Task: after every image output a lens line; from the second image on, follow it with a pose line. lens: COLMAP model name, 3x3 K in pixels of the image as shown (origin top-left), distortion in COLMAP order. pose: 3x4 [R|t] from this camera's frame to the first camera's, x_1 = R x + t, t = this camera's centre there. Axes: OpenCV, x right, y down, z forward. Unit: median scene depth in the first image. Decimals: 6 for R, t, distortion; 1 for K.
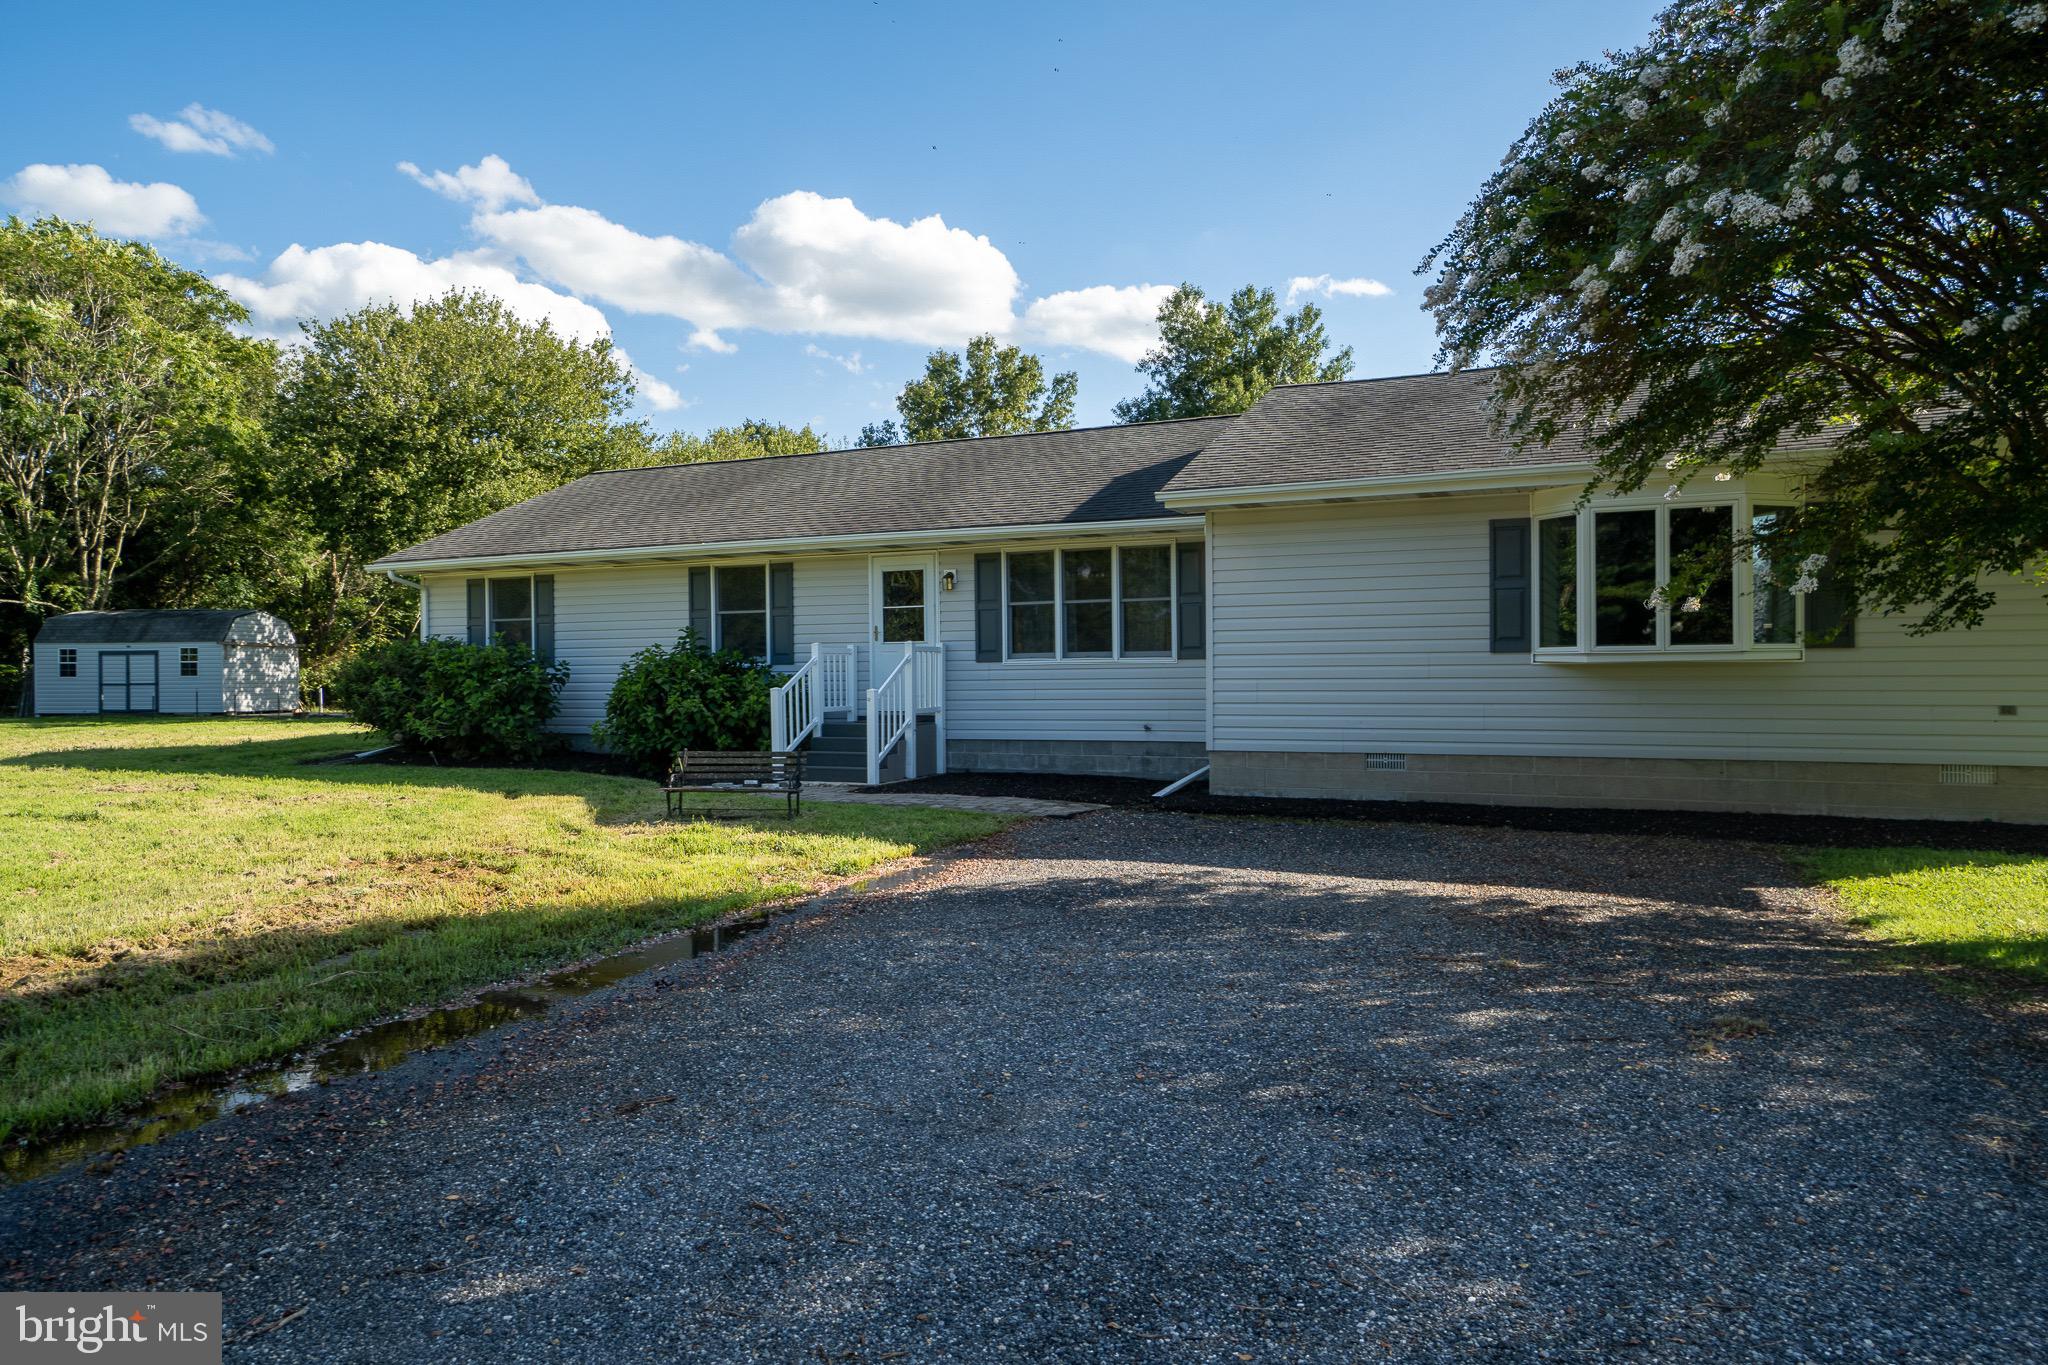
lens RADIAL K [[1279.2, 0, 1025.9], [0, 1279.2, 677.8], [0, 0, 1]] dist [-0.000367, -0.000885]
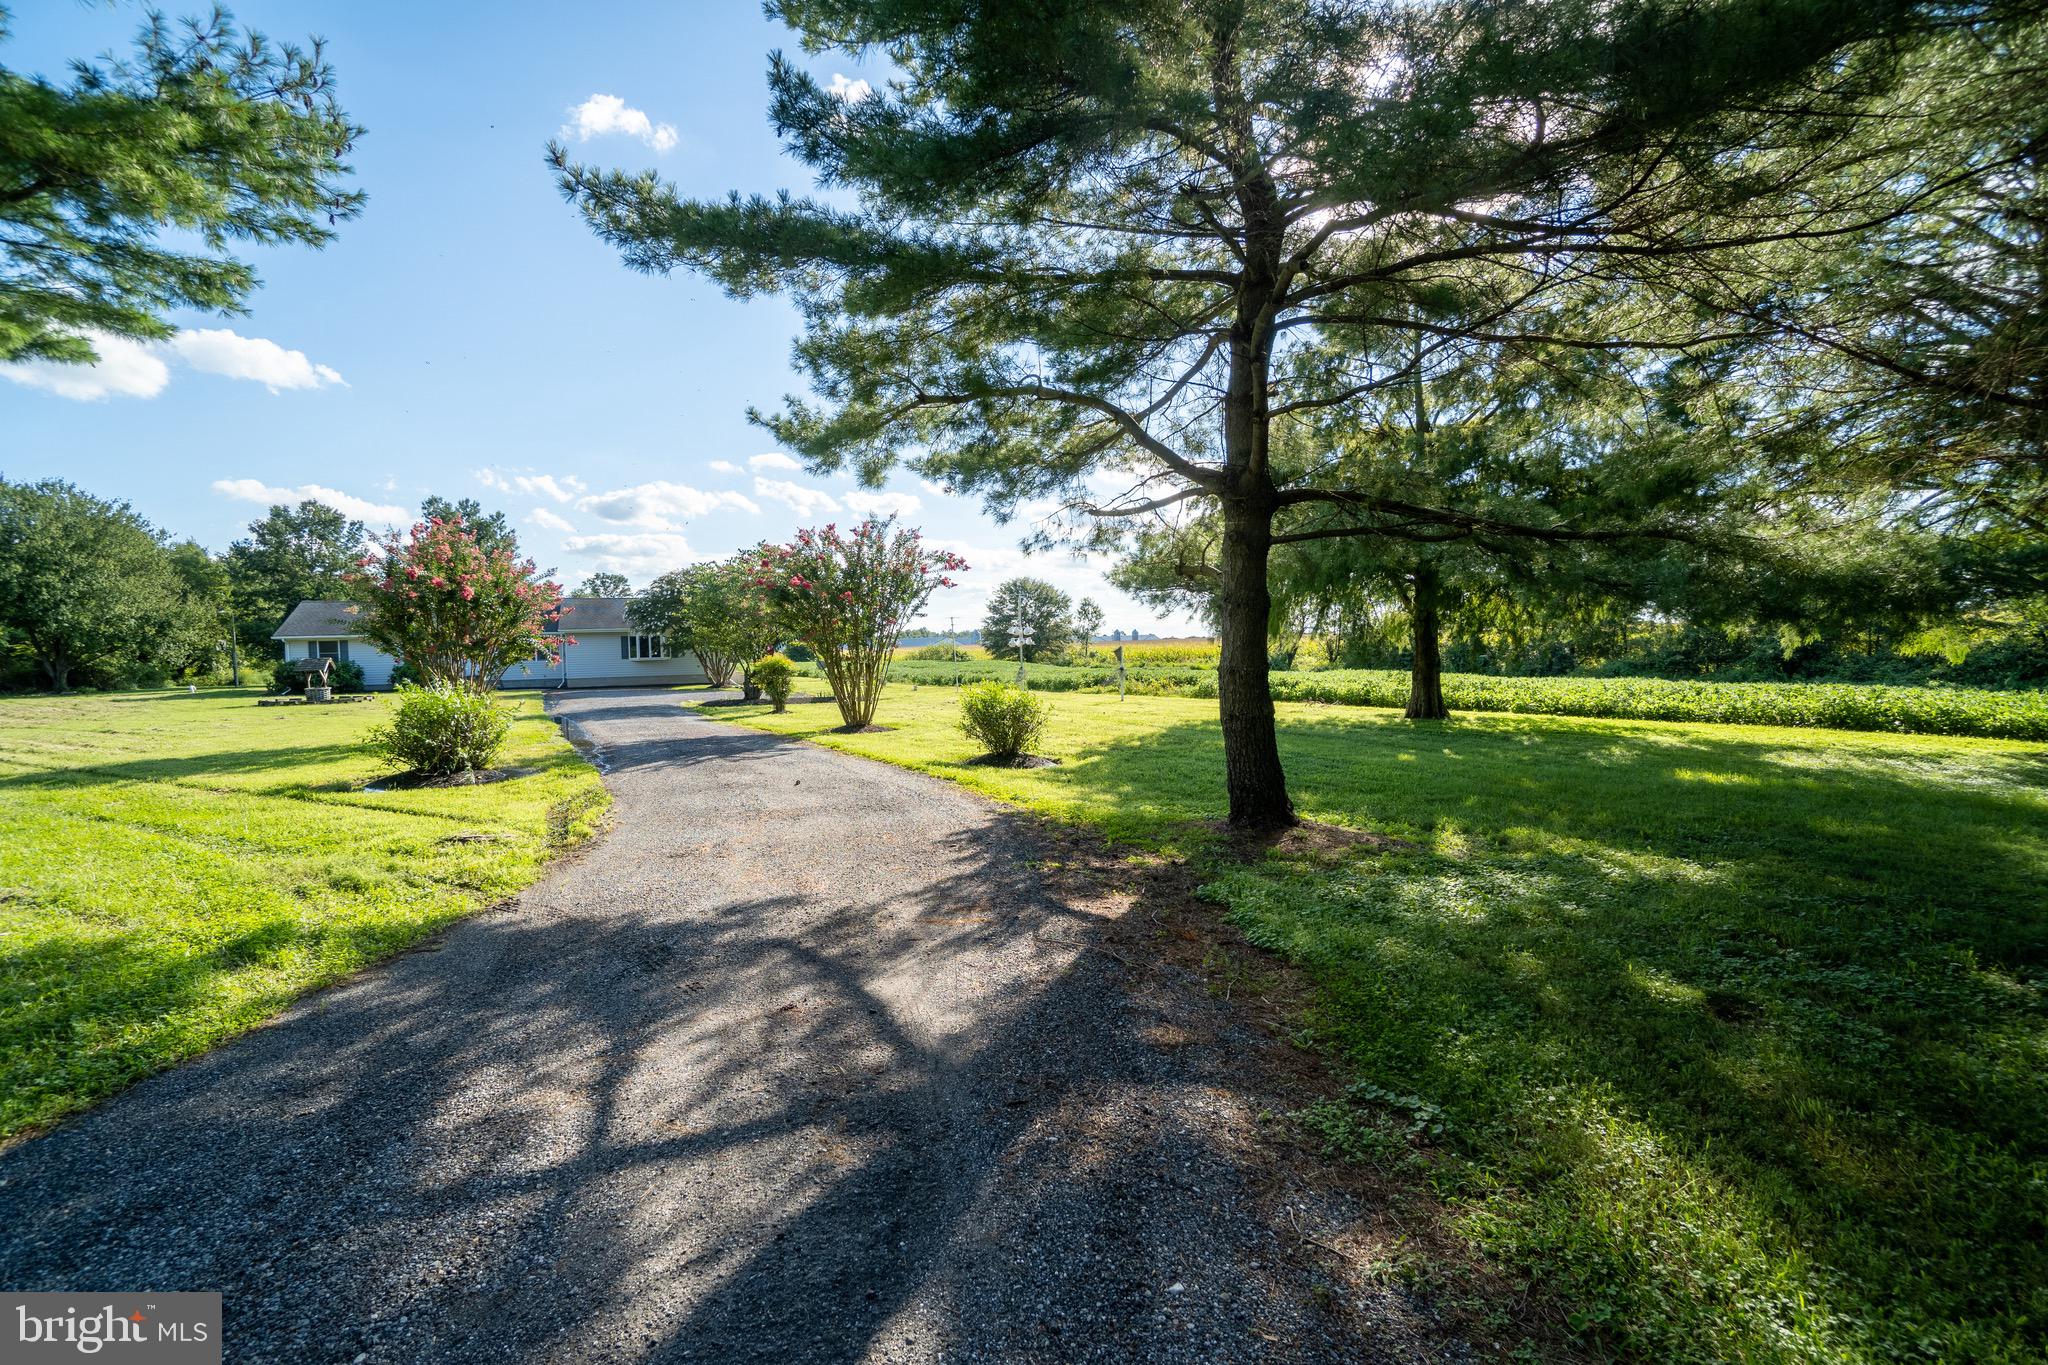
lens RADIAL K [[908.1, 0, 1009.4], [0, 908.1, 682.5], [0, 0, 1]] dist [-0.062874, 0.026159]
pose [[0.655552, -0.030999, 0.754513, -0.696785], [0.023614, 0.999510, 0.020548, 0.019992], [-0.754781, 0.004347, 0.655963, -1.337357]]
